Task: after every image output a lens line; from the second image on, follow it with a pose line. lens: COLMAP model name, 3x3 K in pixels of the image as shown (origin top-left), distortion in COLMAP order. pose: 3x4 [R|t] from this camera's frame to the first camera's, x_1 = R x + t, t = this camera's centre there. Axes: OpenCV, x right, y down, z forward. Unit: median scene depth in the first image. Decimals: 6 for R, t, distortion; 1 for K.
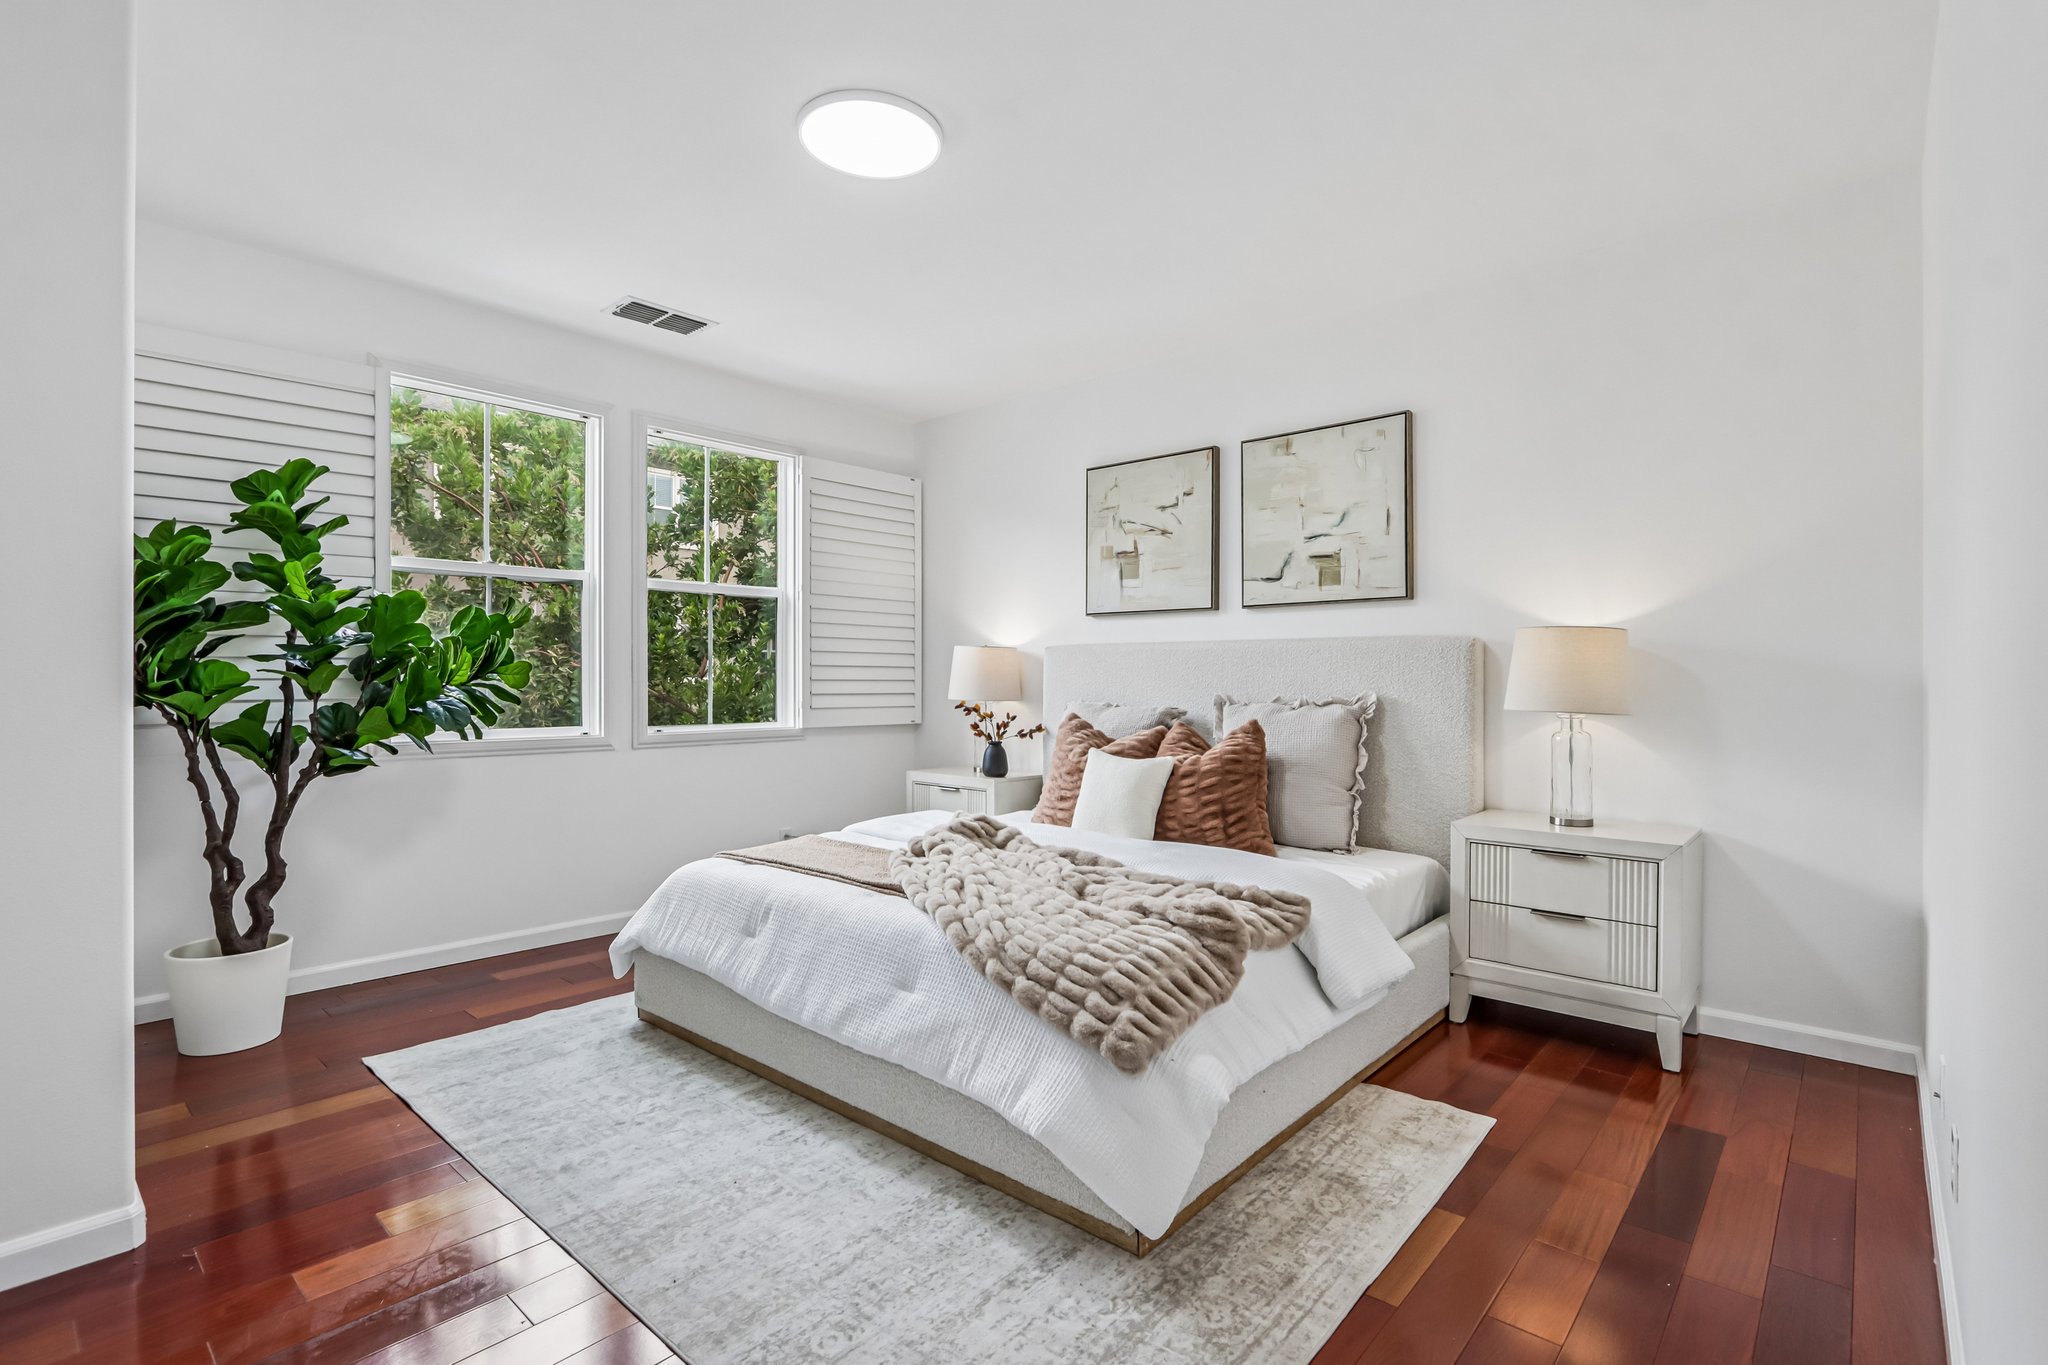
lens RADIAL K [[945.2, 0, 1028.2], [0, 945.2, 695.6], [0, 0, 1]] dist [-0.010258, 0.001824]
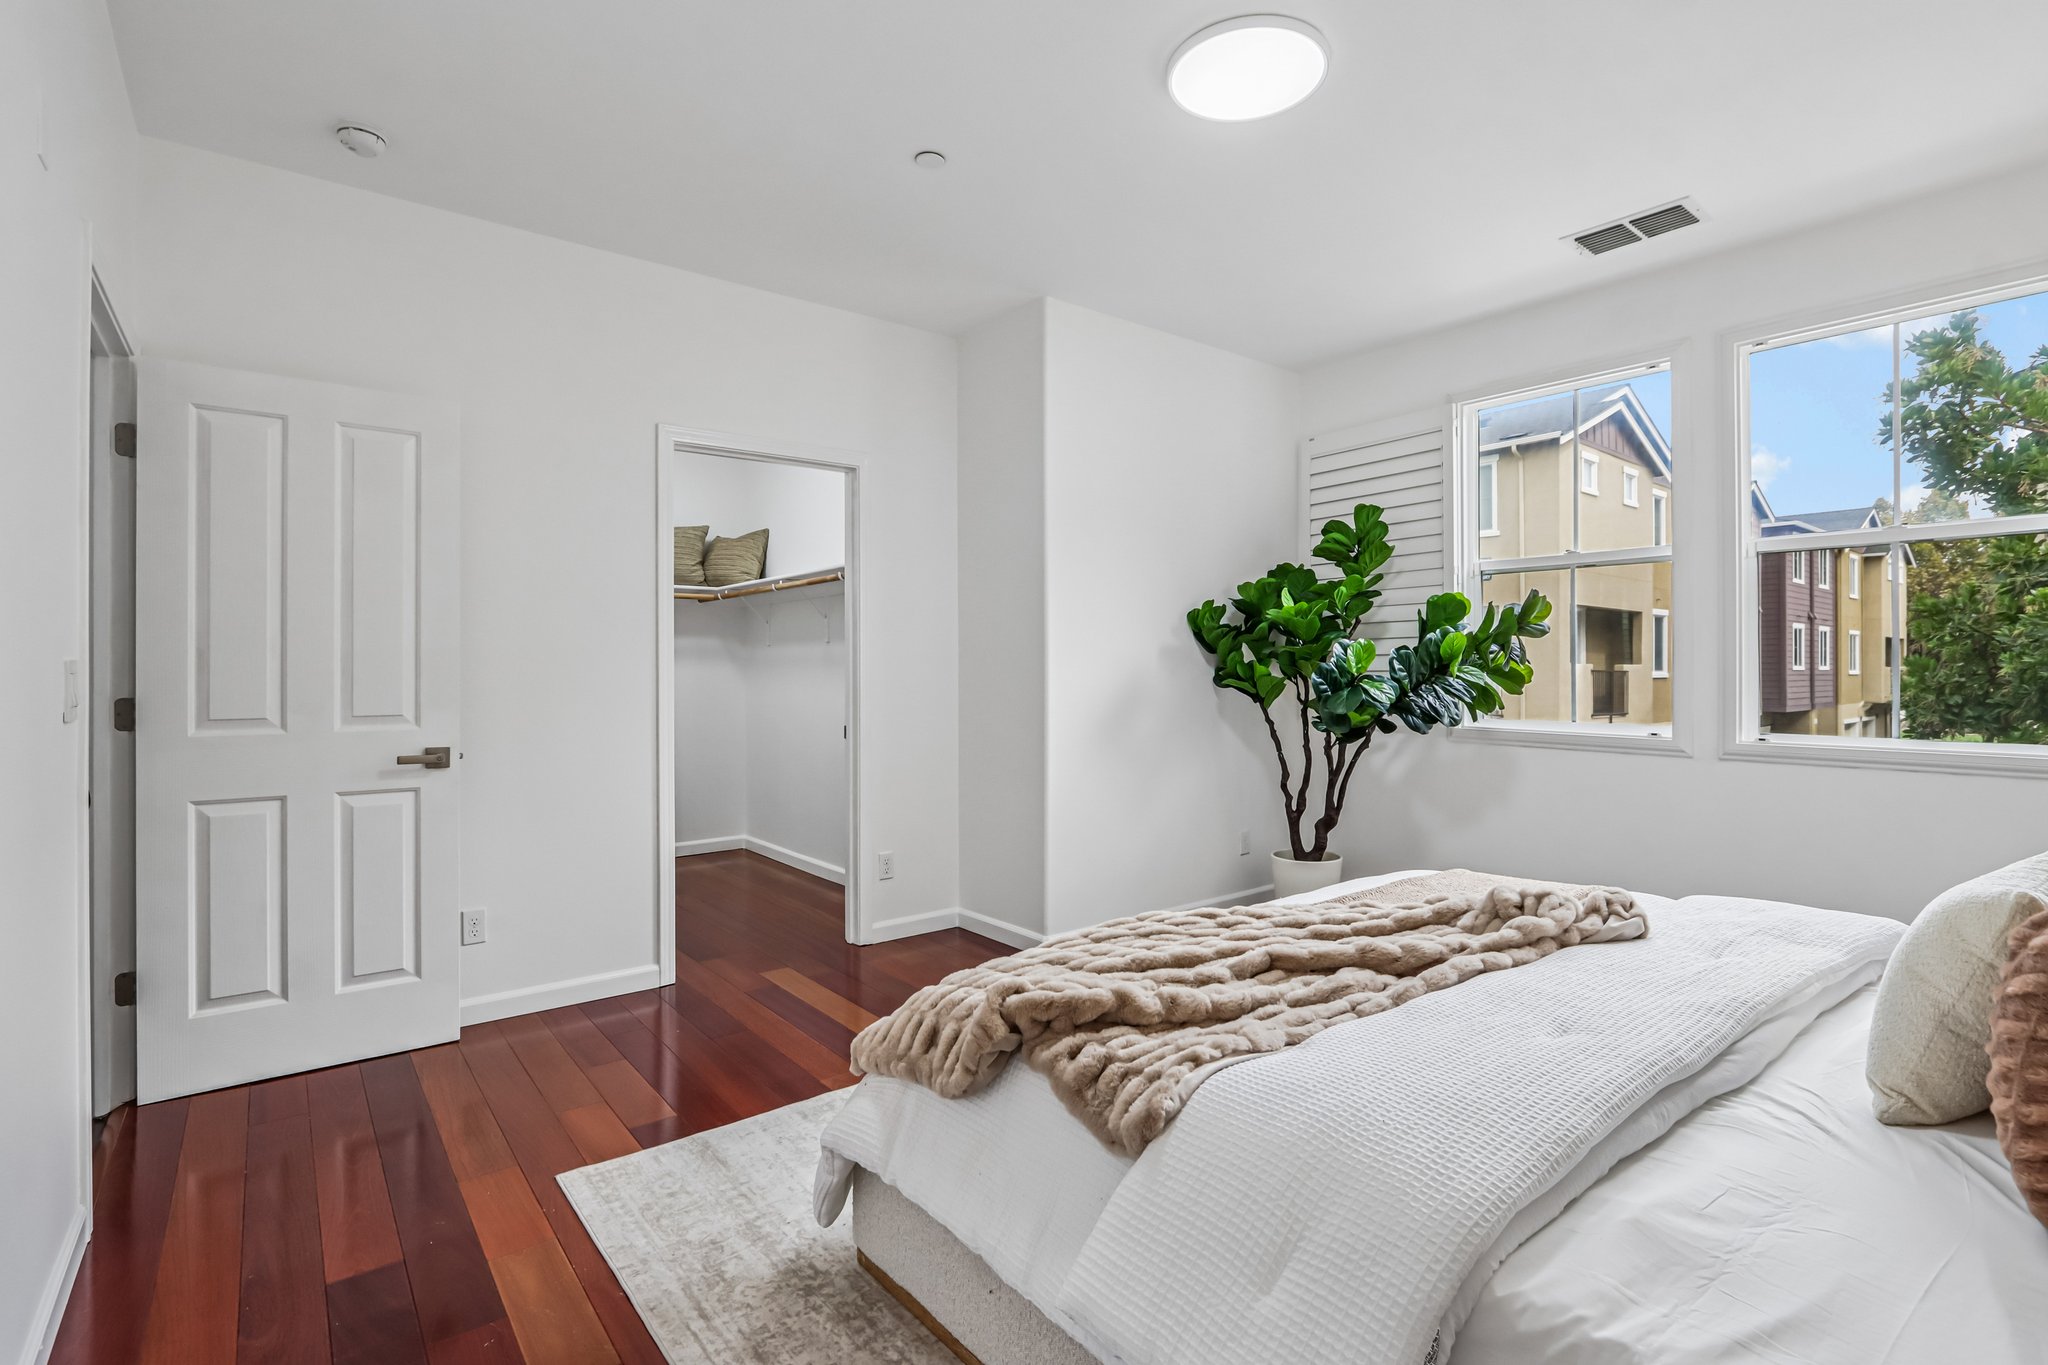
lens RADIAL K [[945.2, 0, 1030.3], [0, 945.2, 669.2], [0, 0, 1]] dist [-0.010258, 0.001824]
pose [[-0.152078, -0.000284, -0.988369, 0.643307], [-0.016467, 0.999862, 0.002247, -0.016716], [0.988231, 0.016617, -0.152061, 0.796585]]
